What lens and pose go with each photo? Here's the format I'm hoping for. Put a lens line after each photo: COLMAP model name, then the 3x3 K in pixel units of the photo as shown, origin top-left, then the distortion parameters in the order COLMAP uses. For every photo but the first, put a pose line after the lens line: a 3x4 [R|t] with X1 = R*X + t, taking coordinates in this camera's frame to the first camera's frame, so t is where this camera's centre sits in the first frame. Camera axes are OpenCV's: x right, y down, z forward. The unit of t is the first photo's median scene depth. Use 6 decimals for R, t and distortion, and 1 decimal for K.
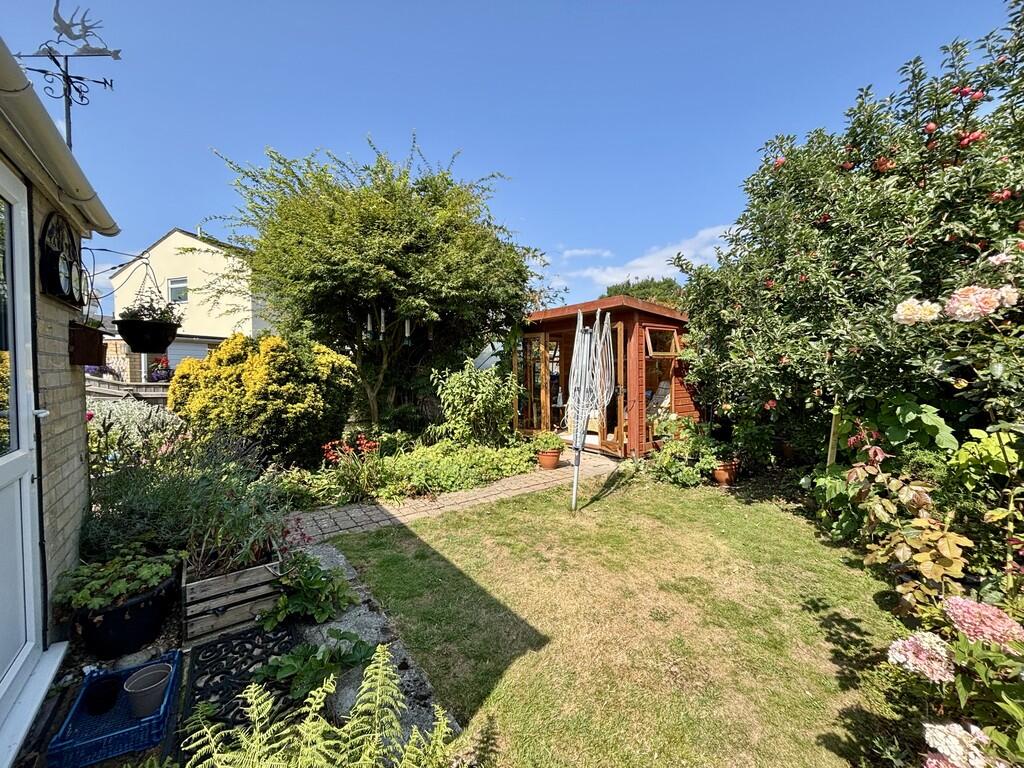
lens RADIAL K [[408.3, 0, 514.2], [0, 408.3, 381.5], [0, 0, 1]] dist [0.020756, -0.000196]
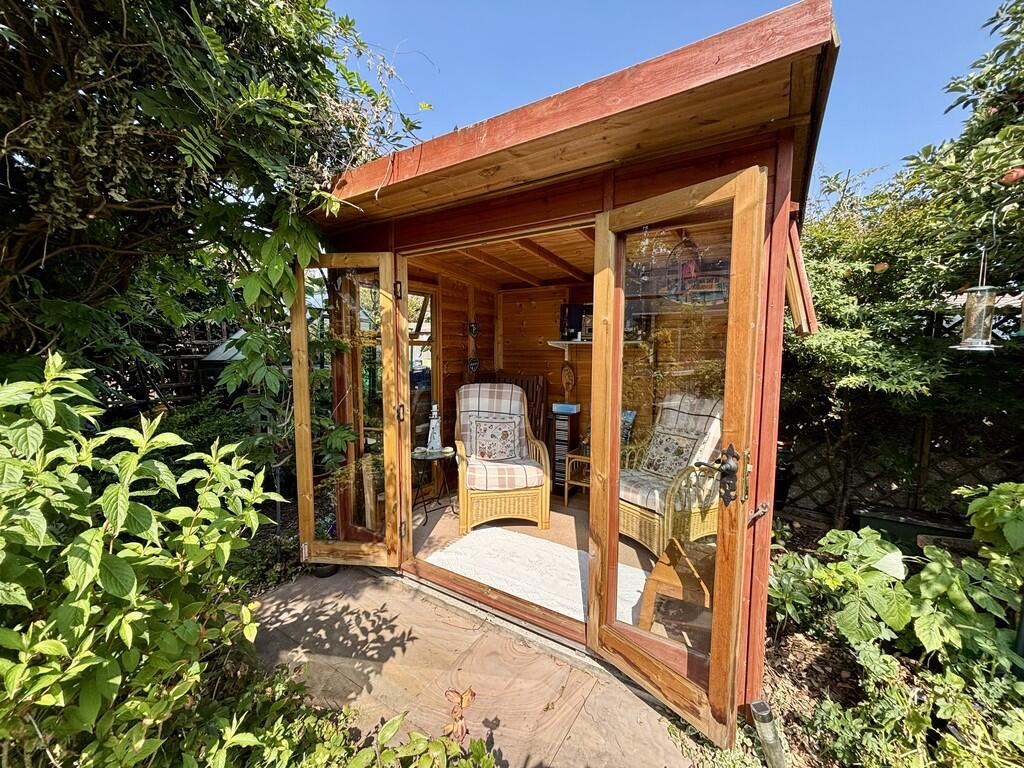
lens RADIAL K [[408.3, 0, 514.2], [0, 408.3, 381.5], [0, 0, 1]] dist [0.020756, -0.000196]
pose [[0.940762, -0.010428, 0.338908, 0.049709], [-0.005061, 0.998984, 0.044786, -0.030482], [-0.339031, -0.043848, 0.939753, 0.611197]]
